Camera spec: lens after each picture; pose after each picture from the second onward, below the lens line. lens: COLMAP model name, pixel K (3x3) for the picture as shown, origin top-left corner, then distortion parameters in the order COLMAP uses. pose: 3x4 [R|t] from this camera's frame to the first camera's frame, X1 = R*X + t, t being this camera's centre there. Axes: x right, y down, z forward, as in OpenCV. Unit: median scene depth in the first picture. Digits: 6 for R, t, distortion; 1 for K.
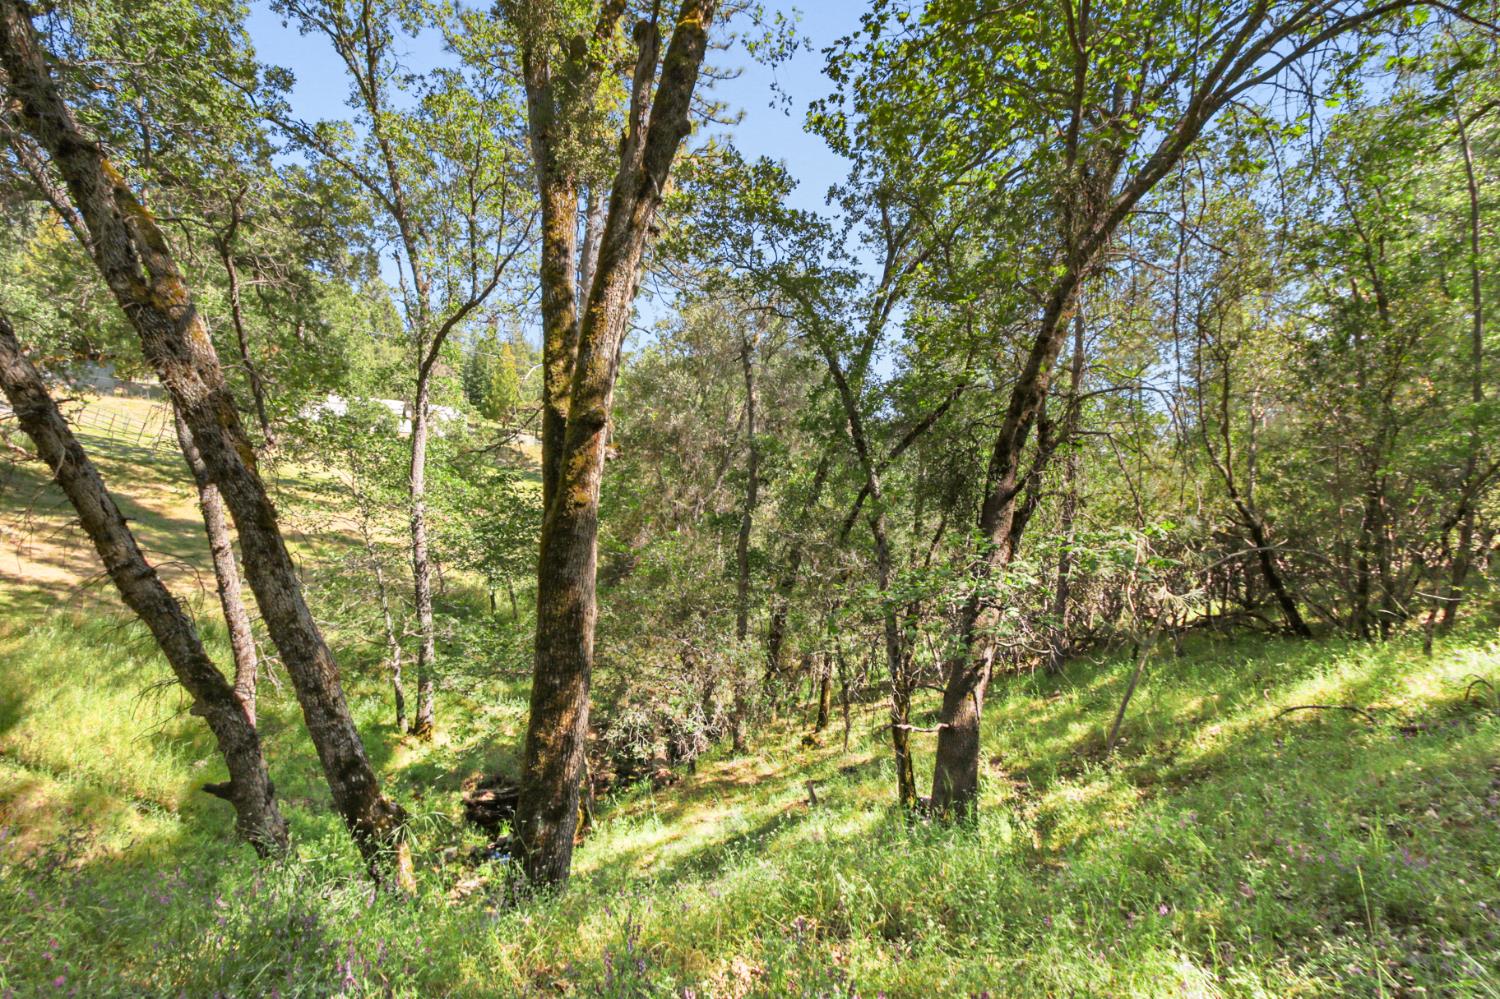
lens RADIAL K [[697.1, 0, 750.0], [0, 697.1, 499.5], [0, 0, 1]] dist [0.010999, 0.001558]
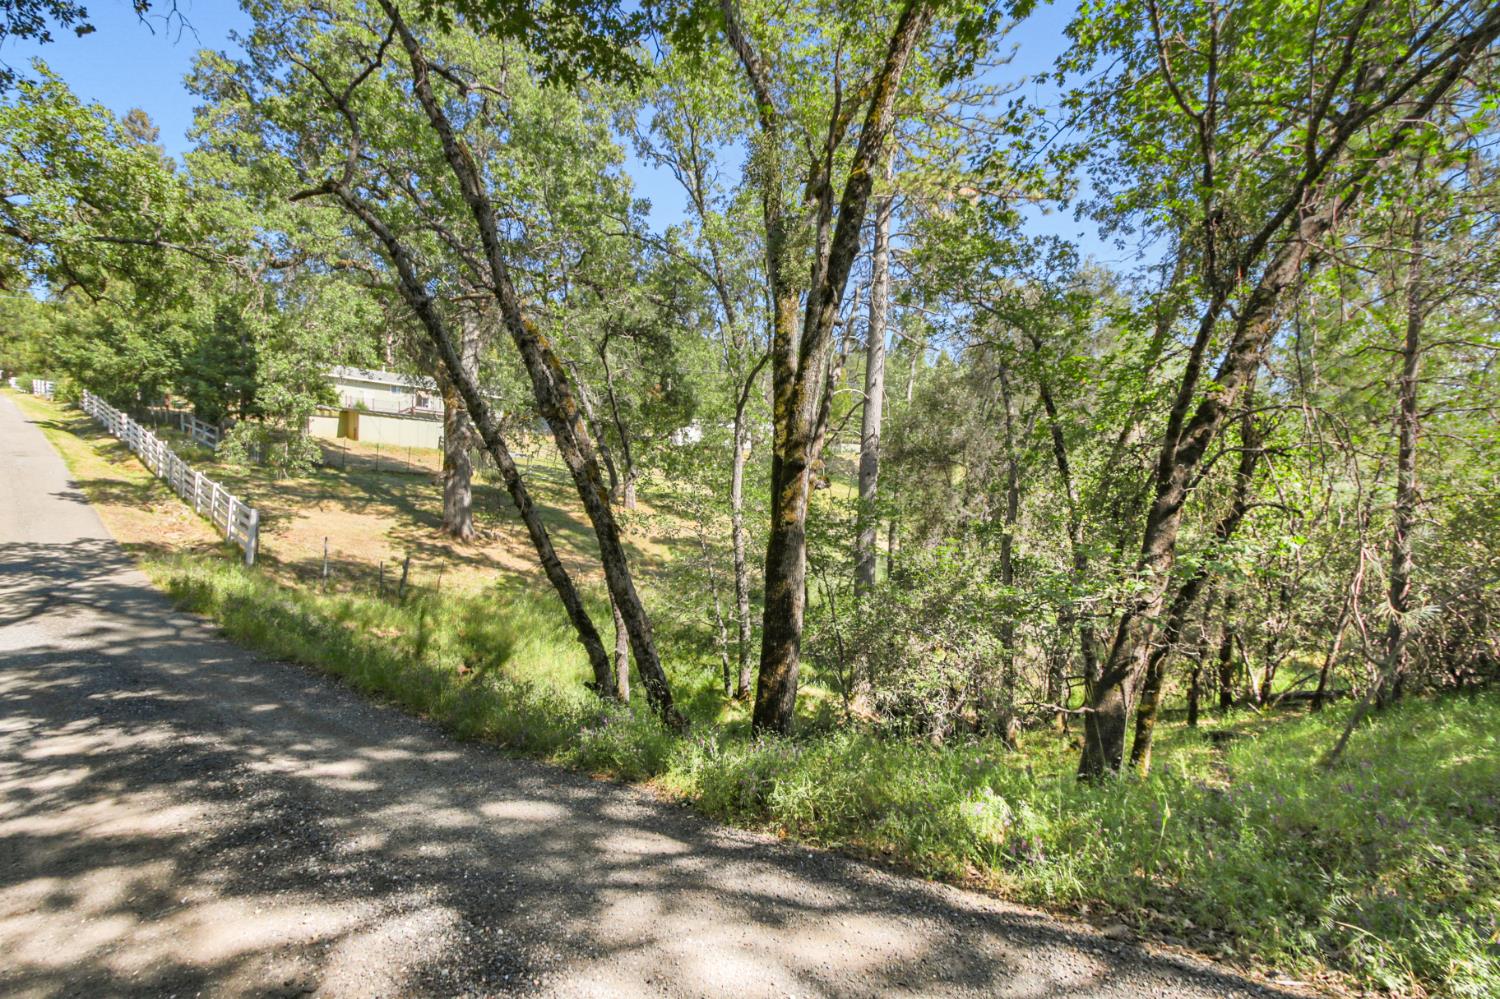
lens RADIAL K [[697.1, 0, 750.0], [0, 697.1, 499.5], [0, 0, 1]] dist [0.010999, 0.001558]
pose [[0.892088, -0.021457, -0.451353, 0.134330], [0.018382, 0.999768, -0.011197, -0.010711], [0.451489, 0.001692, 0.892275, -0.129548]]
